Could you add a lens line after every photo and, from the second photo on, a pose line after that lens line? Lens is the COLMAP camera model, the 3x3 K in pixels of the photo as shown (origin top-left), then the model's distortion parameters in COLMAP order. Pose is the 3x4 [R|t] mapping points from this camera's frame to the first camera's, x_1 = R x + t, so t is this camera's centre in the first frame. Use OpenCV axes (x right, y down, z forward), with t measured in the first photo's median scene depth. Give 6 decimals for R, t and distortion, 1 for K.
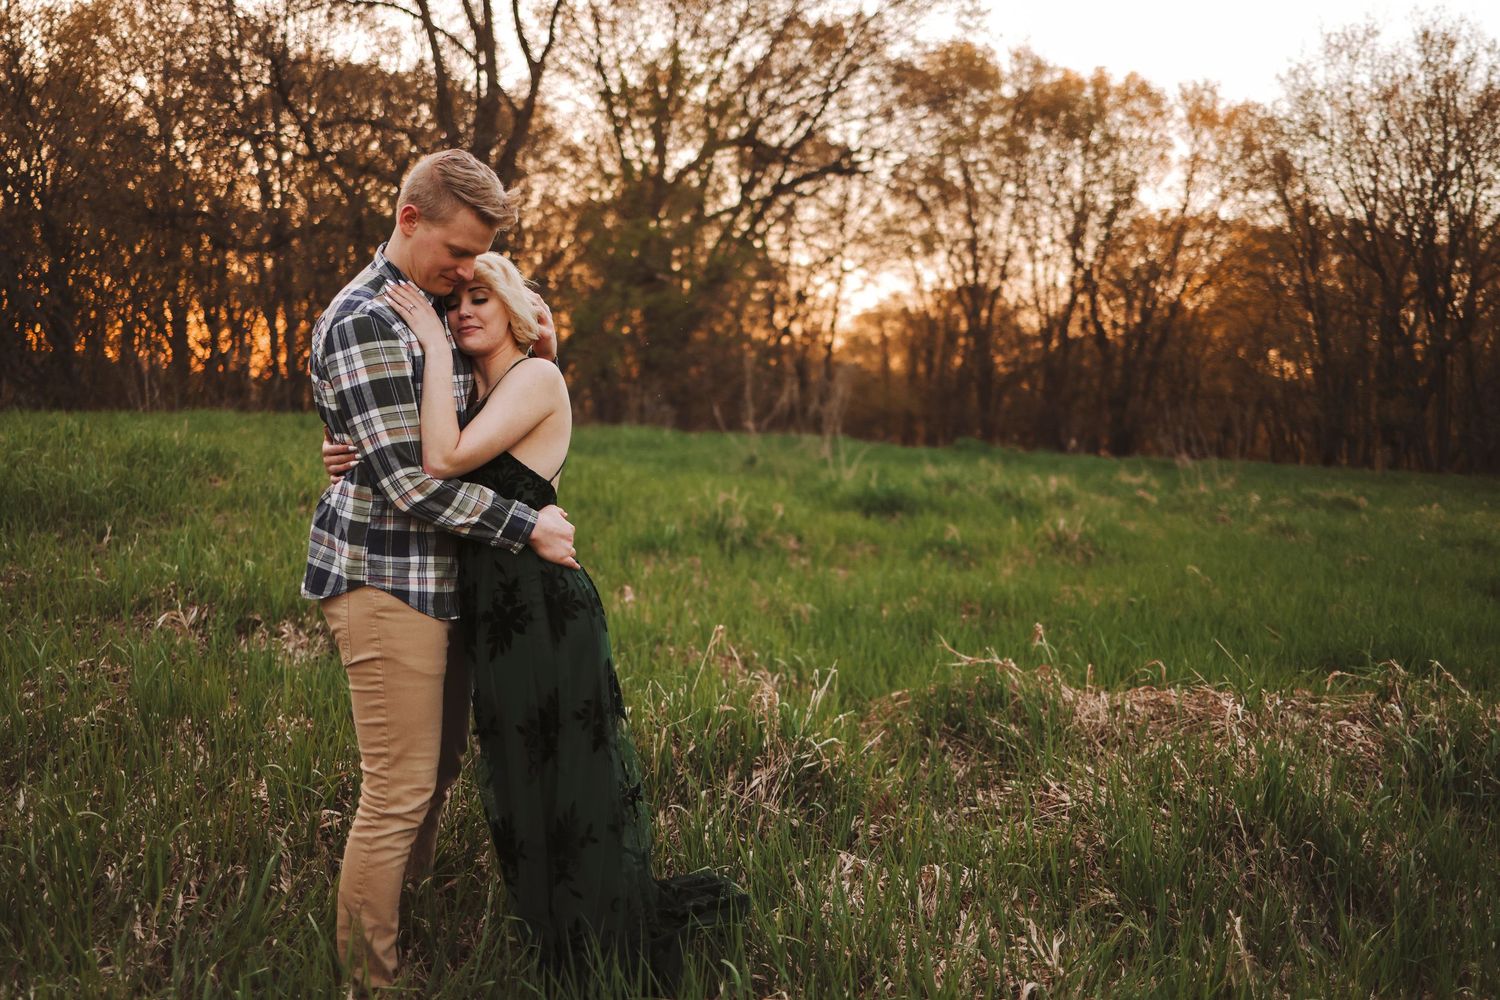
lens RADIAL K [[1369.1, 0, 750.0], [0, 1369.1, 500.0], [0, 0, 1]] dist [-0.104129, -0.000989]
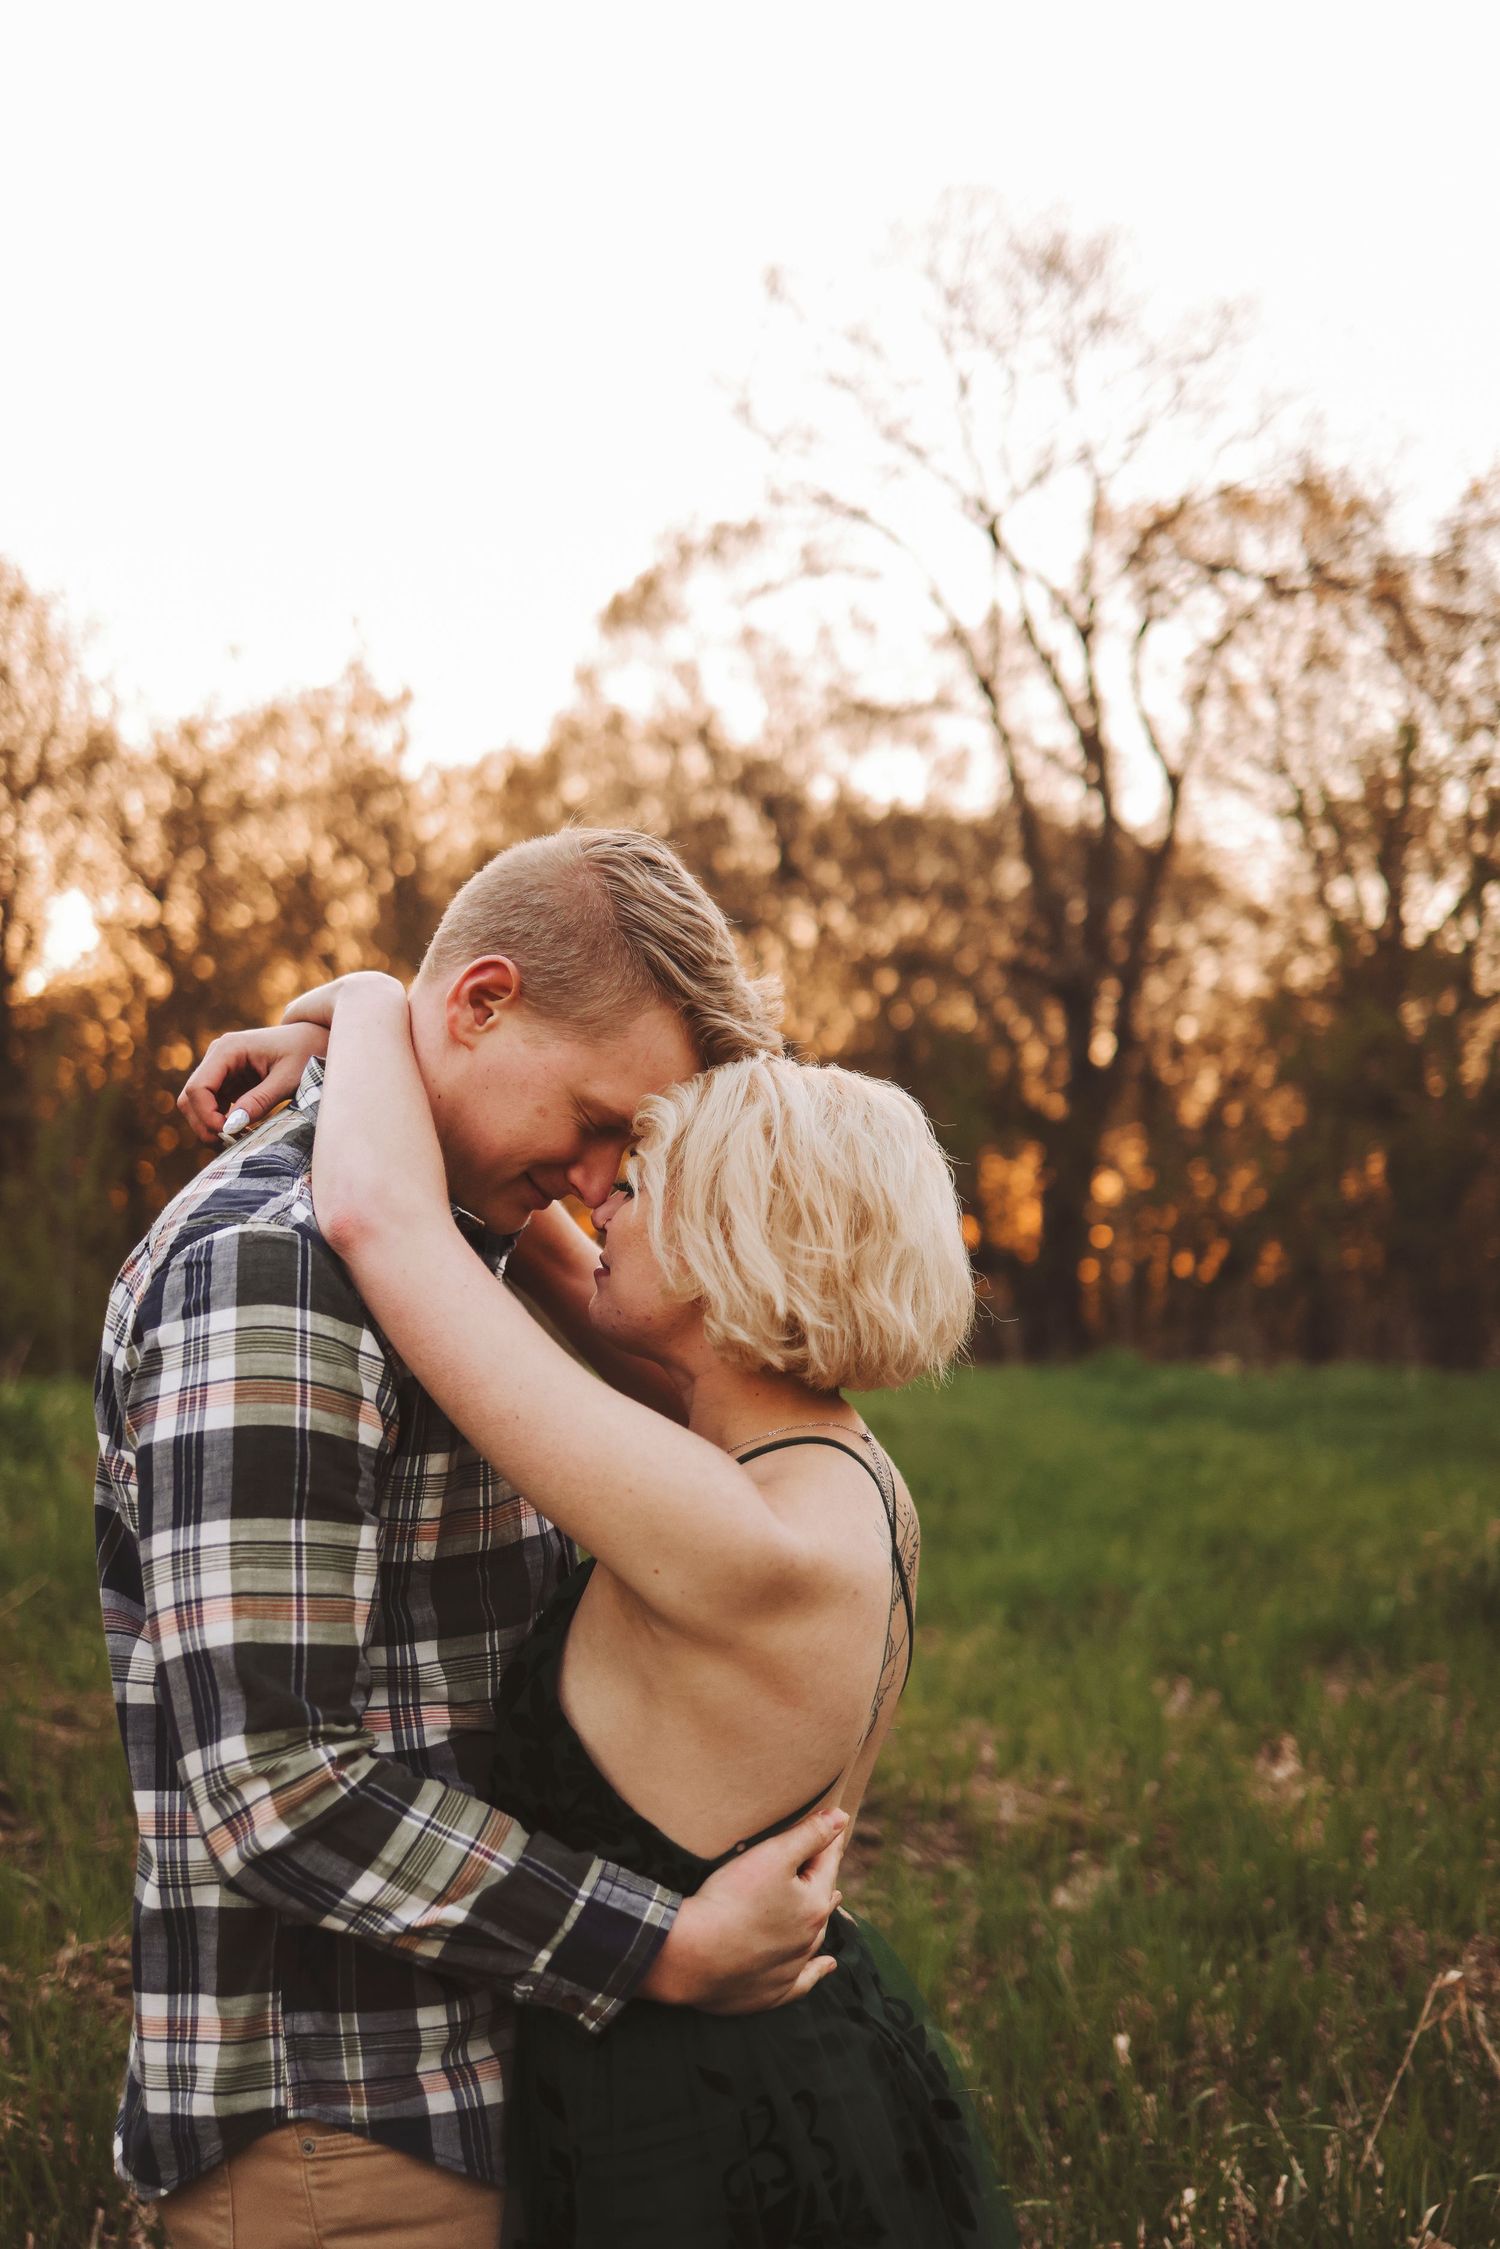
lens RADIAL K [[1965.0, 0, 800.8], [0, 1965.0, 1145.2], [0, 0, 1]] dist [-0.103812, 0.011512]
pose [[0.927230, -0.046936, -0.371539, 0.006737], [-0.008990, 0.989039, -0.147379, -0.020377], [0.374384, 0.139994, 0.916645, 0.142230]]
